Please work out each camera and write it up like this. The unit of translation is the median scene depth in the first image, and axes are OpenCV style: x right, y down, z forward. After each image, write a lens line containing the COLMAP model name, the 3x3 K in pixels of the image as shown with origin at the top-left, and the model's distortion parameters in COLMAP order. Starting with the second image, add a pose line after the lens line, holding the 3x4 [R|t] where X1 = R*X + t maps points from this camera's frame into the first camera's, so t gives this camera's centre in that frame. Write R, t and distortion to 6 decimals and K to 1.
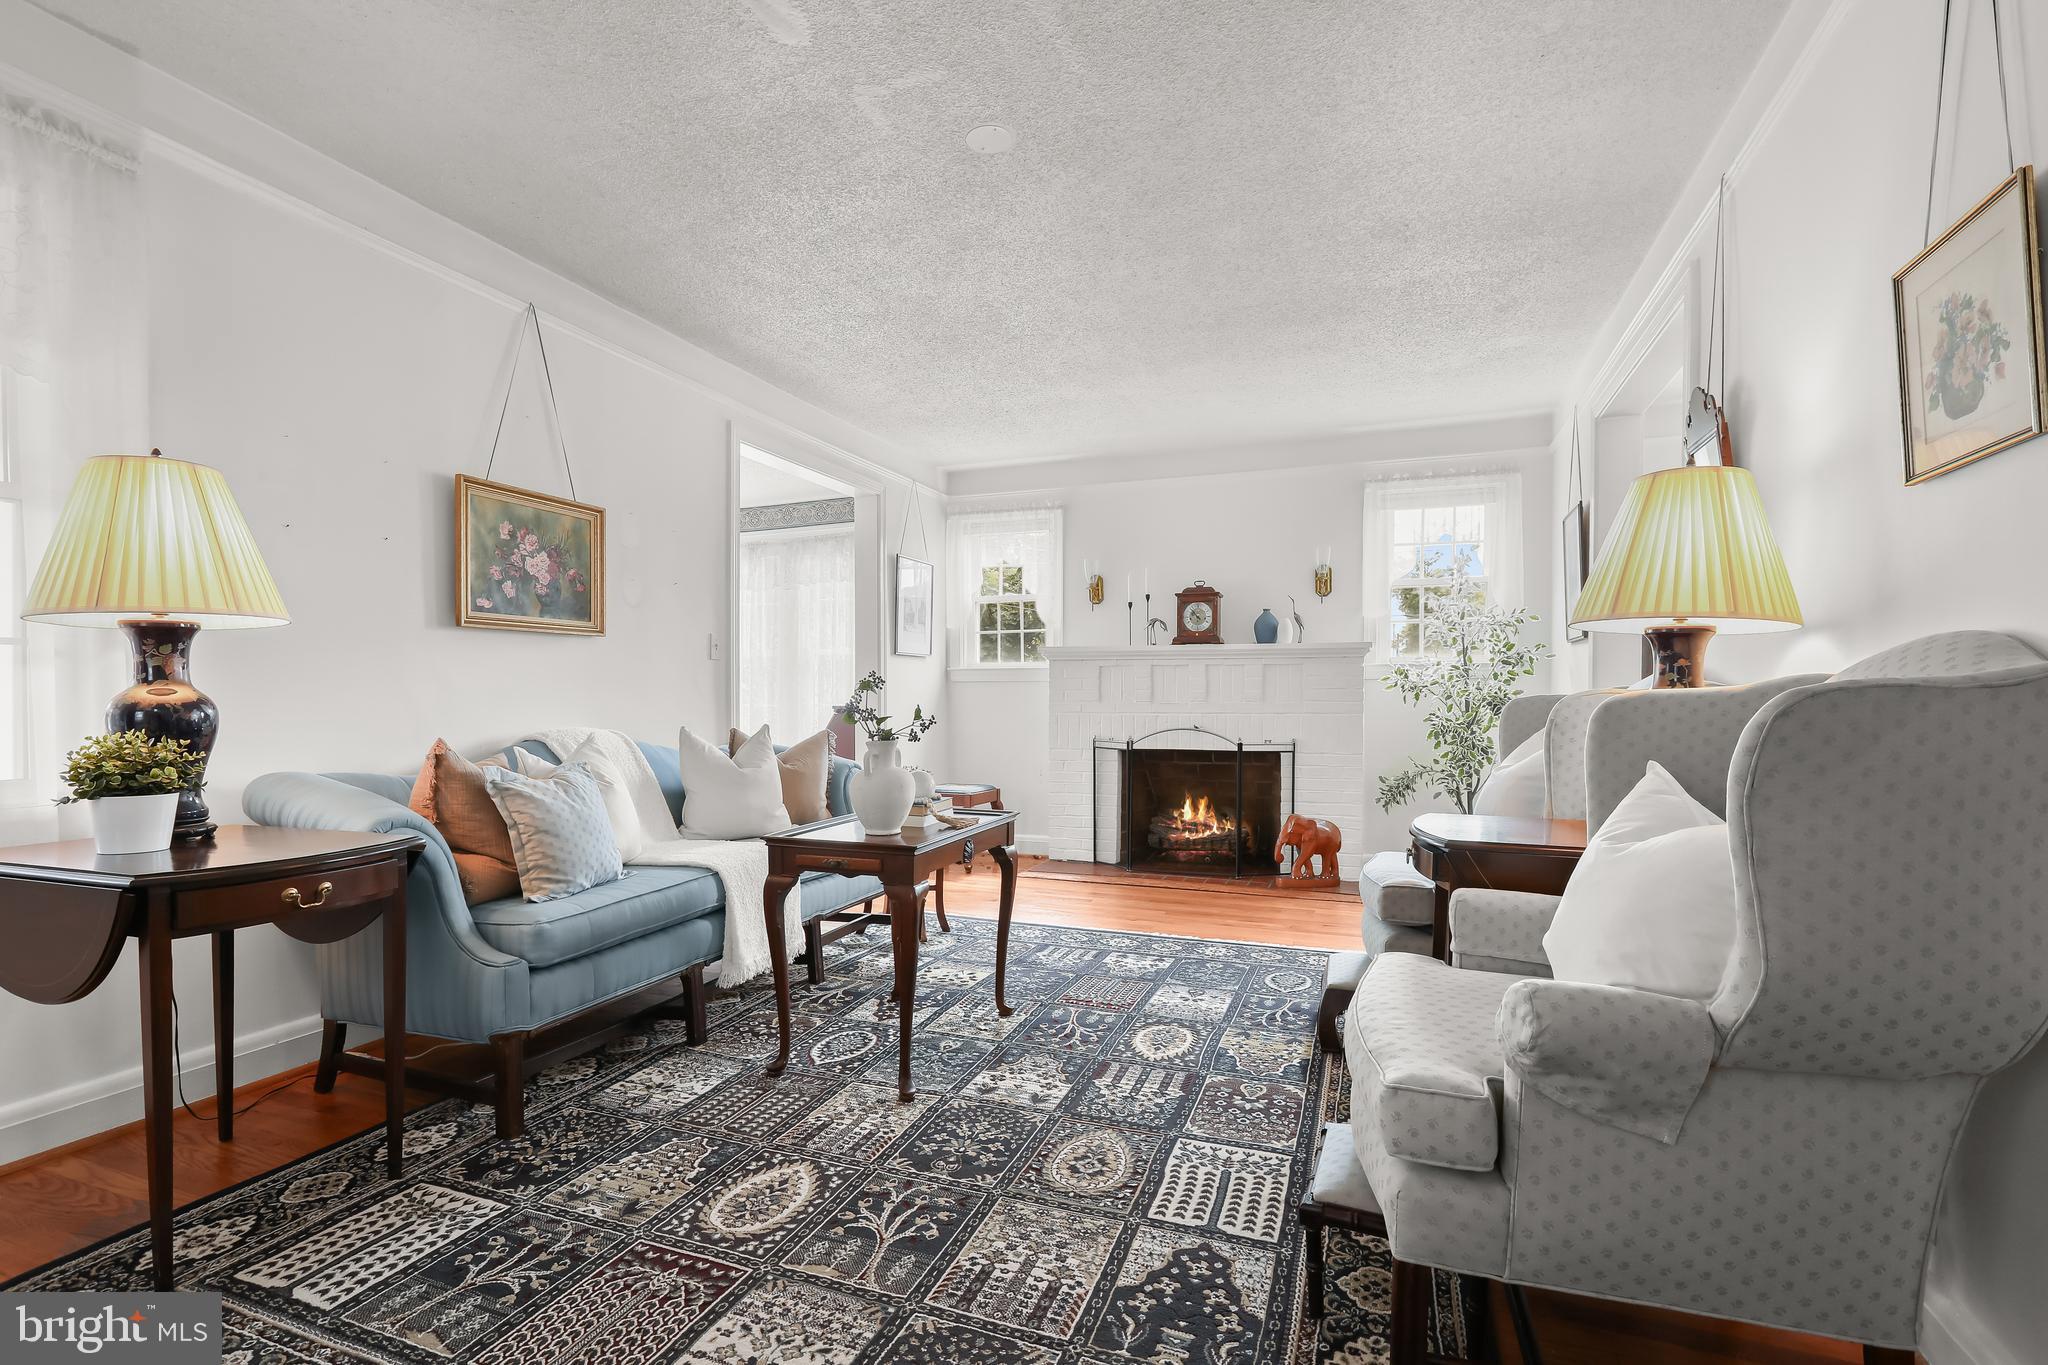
lens RADIAL K [[944.8, 0, 1018.0], [0, 944.8, 710.0], [0, 0, 1]] dist [-0.002598, 0.000547]
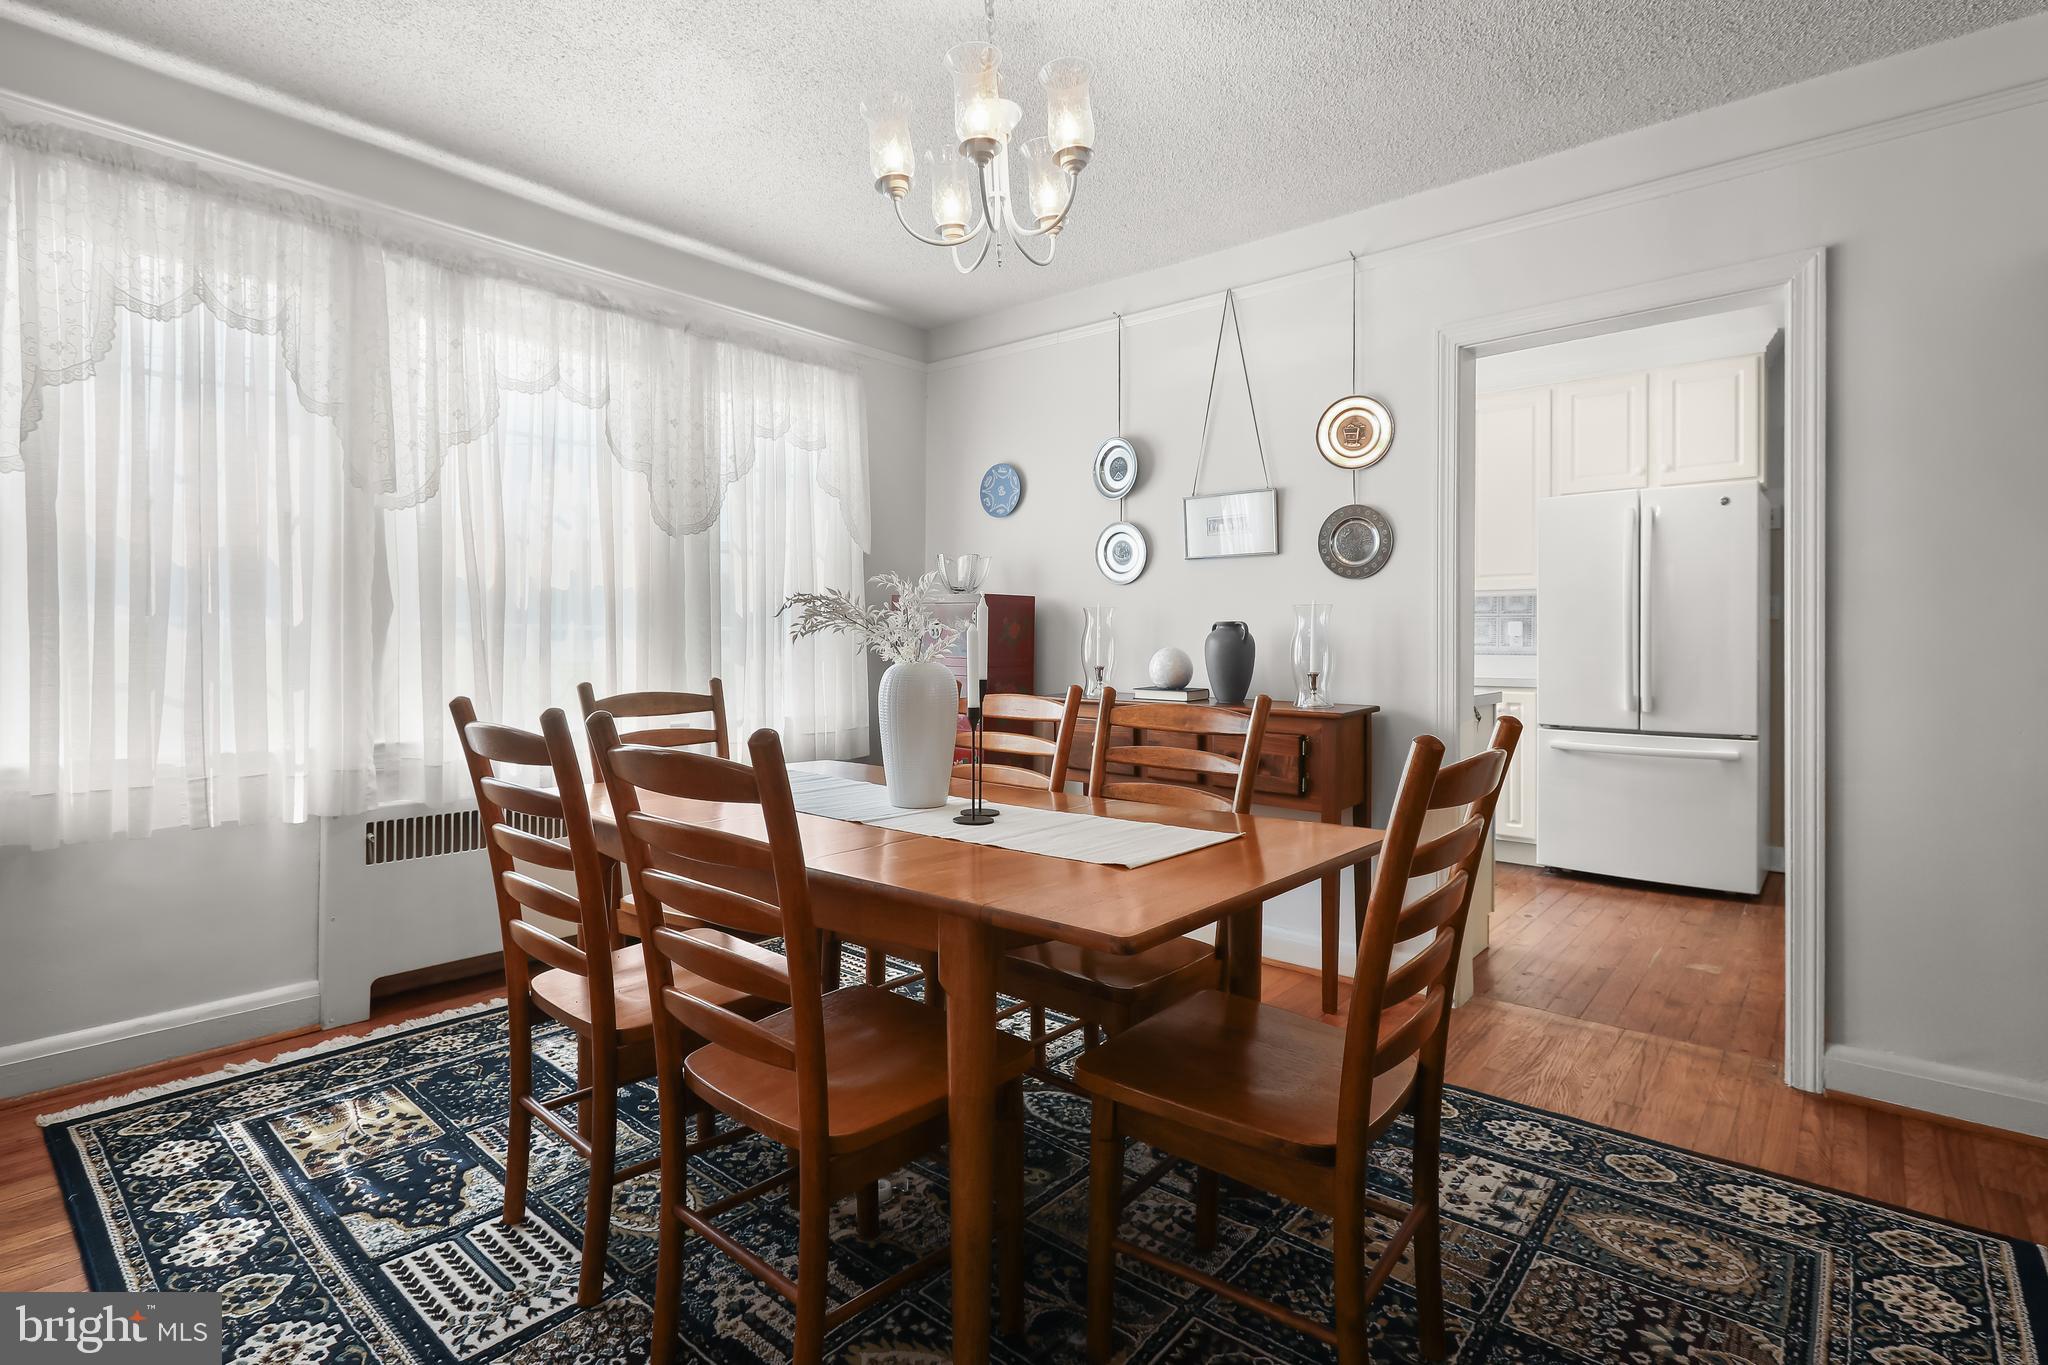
lens RADIAL K [[944.8, 0, 1018.0], [0, 944.8, 710.0], [0, 0, 1]] dist [-0.002598, 0.000547]
pose [[-0.323856, 0.067771, -0.943676, 0.726692], [-0.013888, 0.996983, 0.076366, -0.065464], [0.946005, 0.037838, -0.321937, 1.483116]]
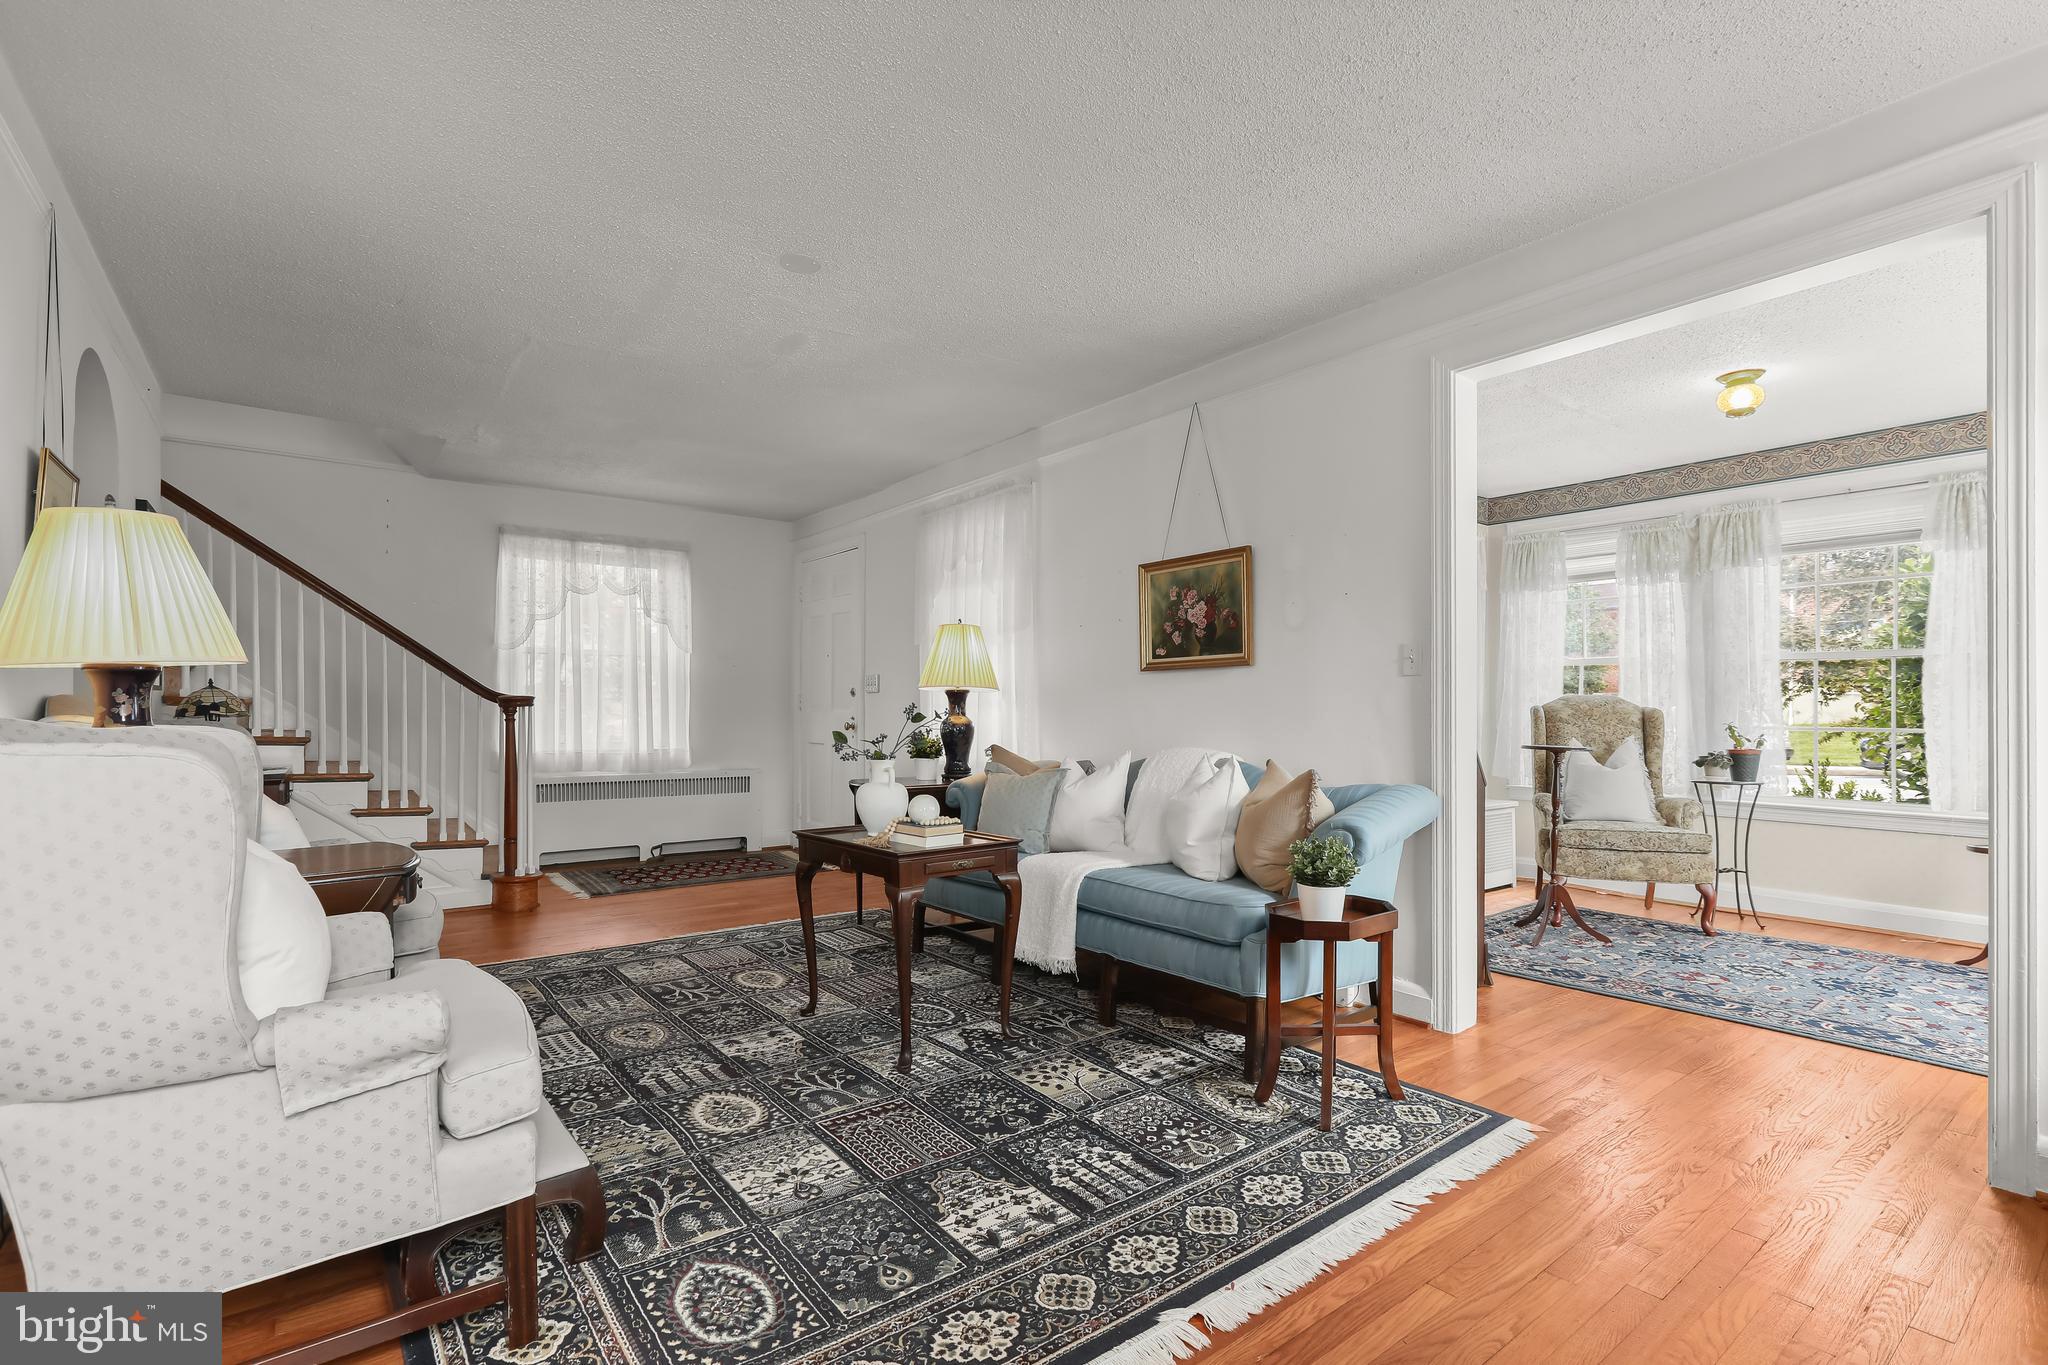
lens RADIAL K [[944.8, 0, 1018.0], [0, 944.8, 710.0], [0, 0, 1]] dist [-0.002598, 0.000547]
pose [[-0.523817, -0.002275, -0.851828, 0.957254], [-0.007941, 0.999966, 0.002212, -0.043048], [0.851794, 0.007923, -0.523818, 2.110896]]
